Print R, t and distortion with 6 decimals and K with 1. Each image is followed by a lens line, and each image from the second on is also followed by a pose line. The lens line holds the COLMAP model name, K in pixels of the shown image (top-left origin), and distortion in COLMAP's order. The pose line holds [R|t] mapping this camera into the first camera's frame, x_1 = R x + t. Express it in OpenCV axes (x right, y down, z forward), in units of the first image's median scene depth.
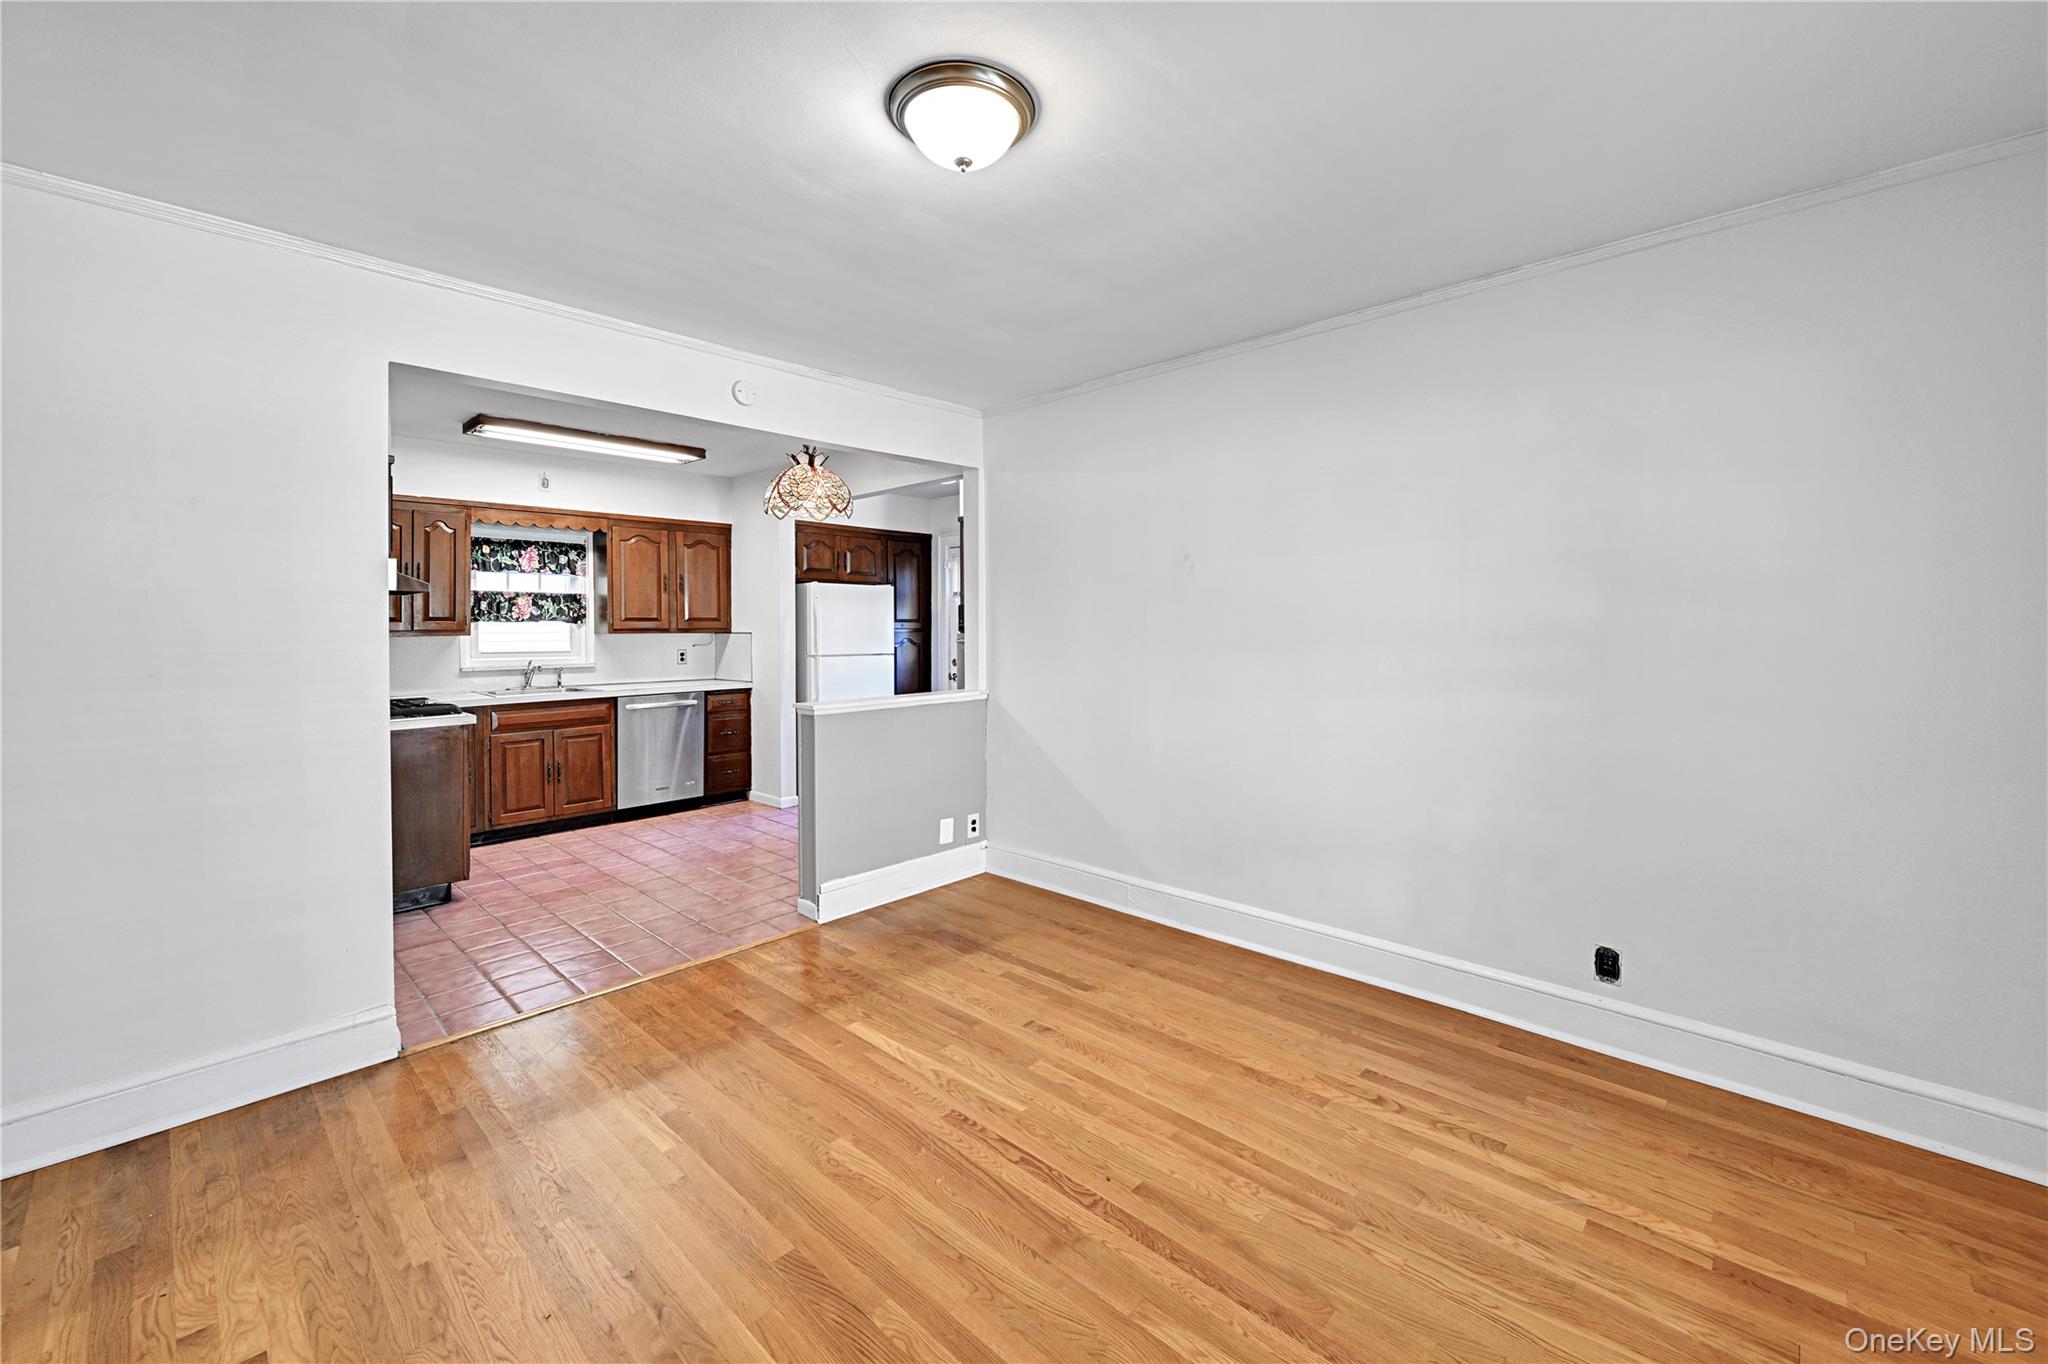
lens RADIAL K [[831.7, 0, 1004.9], [0, 831.7, 632.4], [0, 0, 1]] dist [-0.000061, -0.000804]
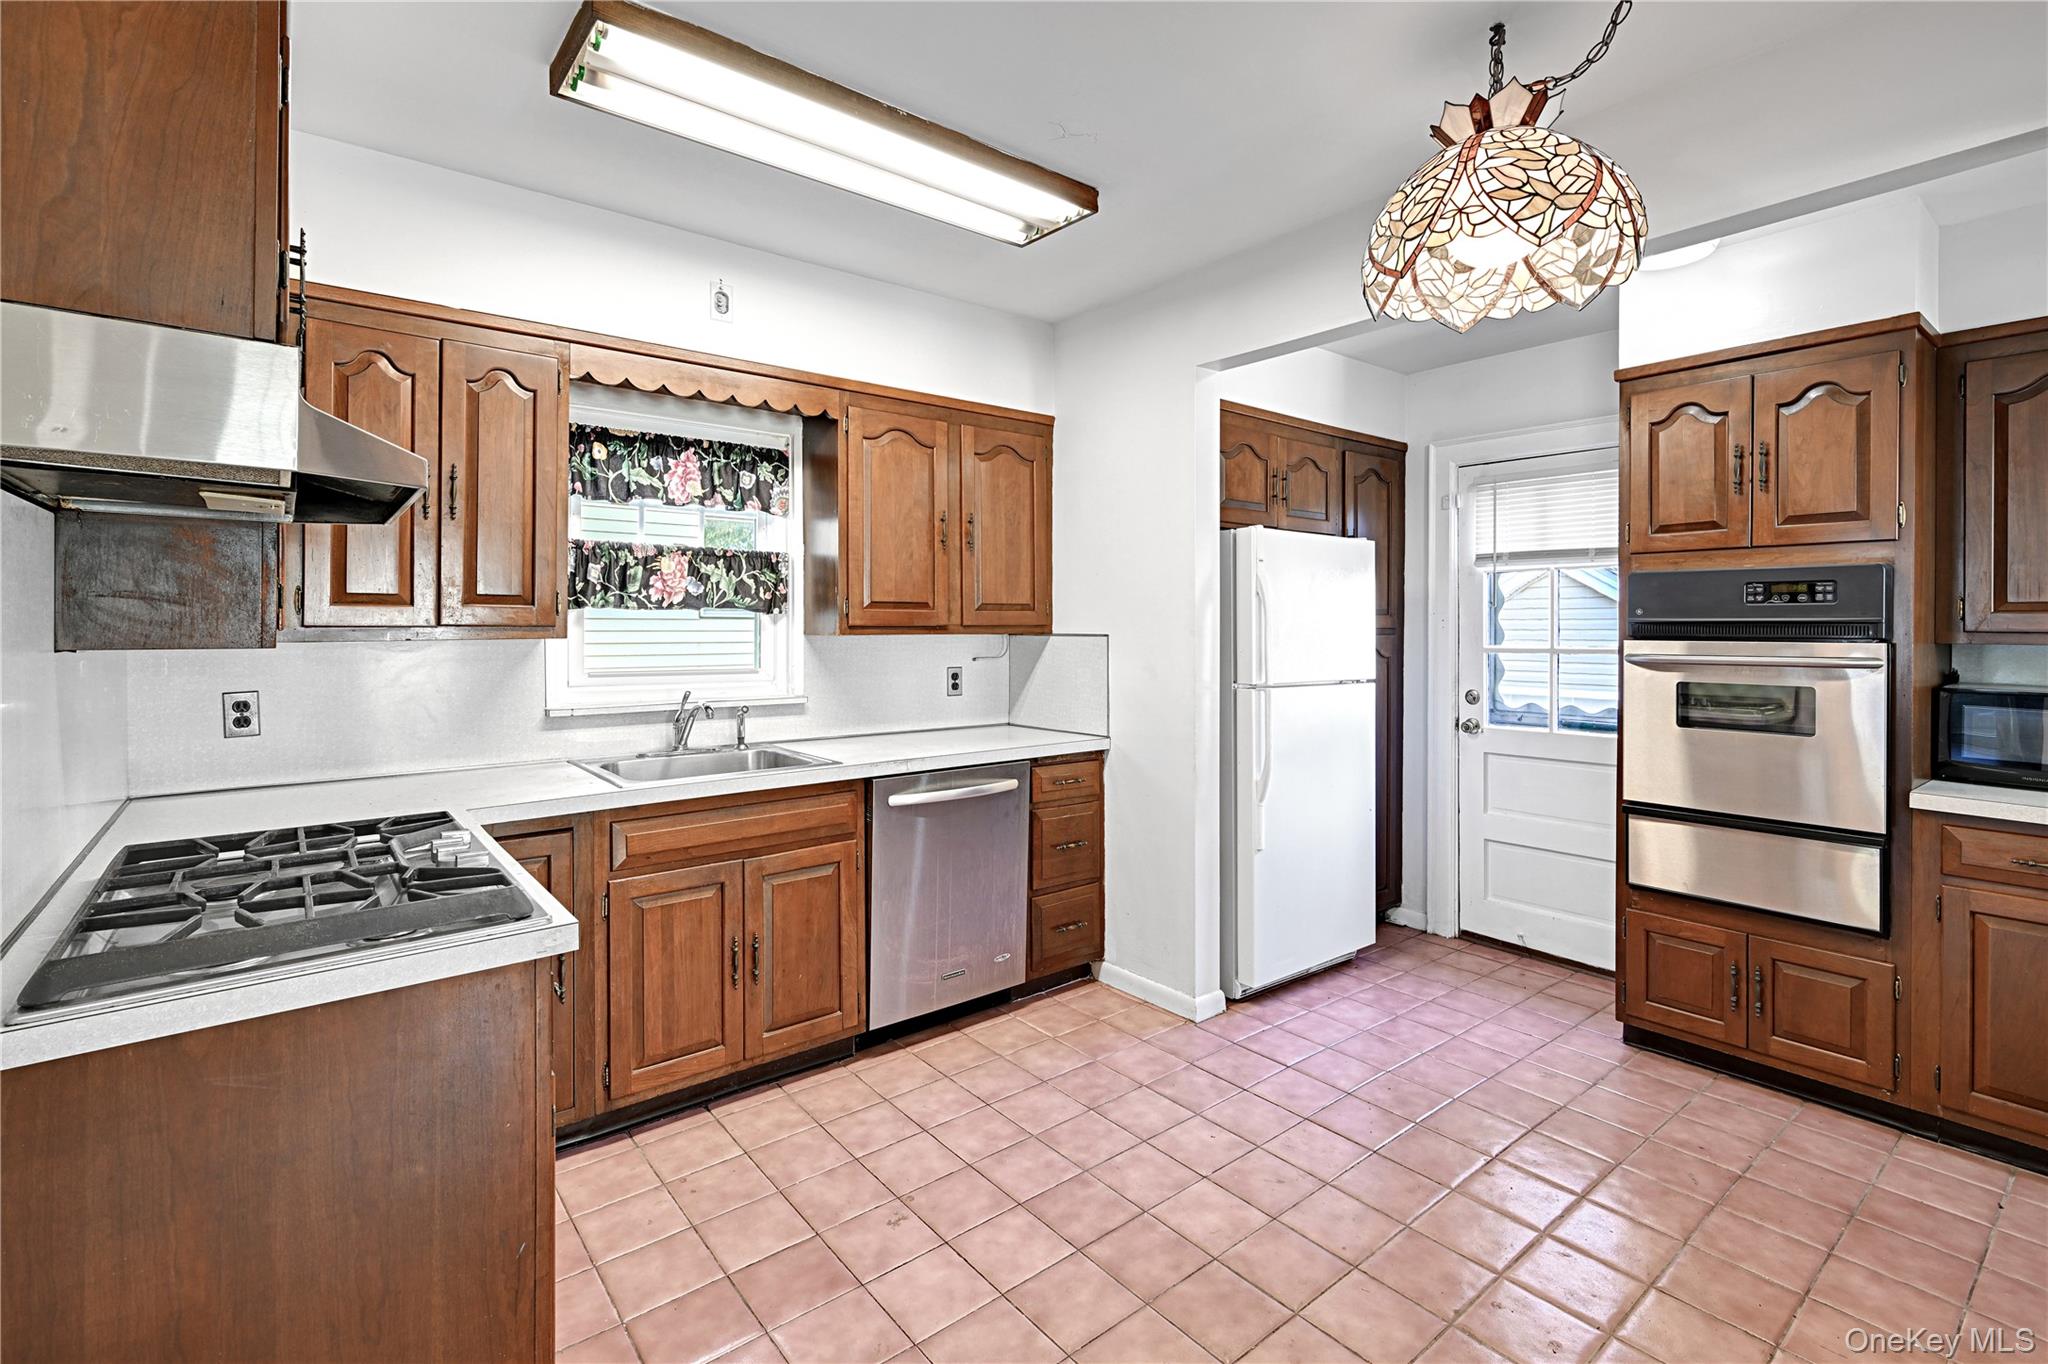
lens RADIAL K [[959.6, 0, 1007.9], [0, 959.6, 627.4], [0, 0, 1]] dist [0.001902, 0.000129]
pose [[0.989930, 0.006315, -0.141419, -0.303417], [-0.006949, 0.999968, -0.003994, -0.001406], [0.141389, 0.004936, 0.989942, 0.473347]]
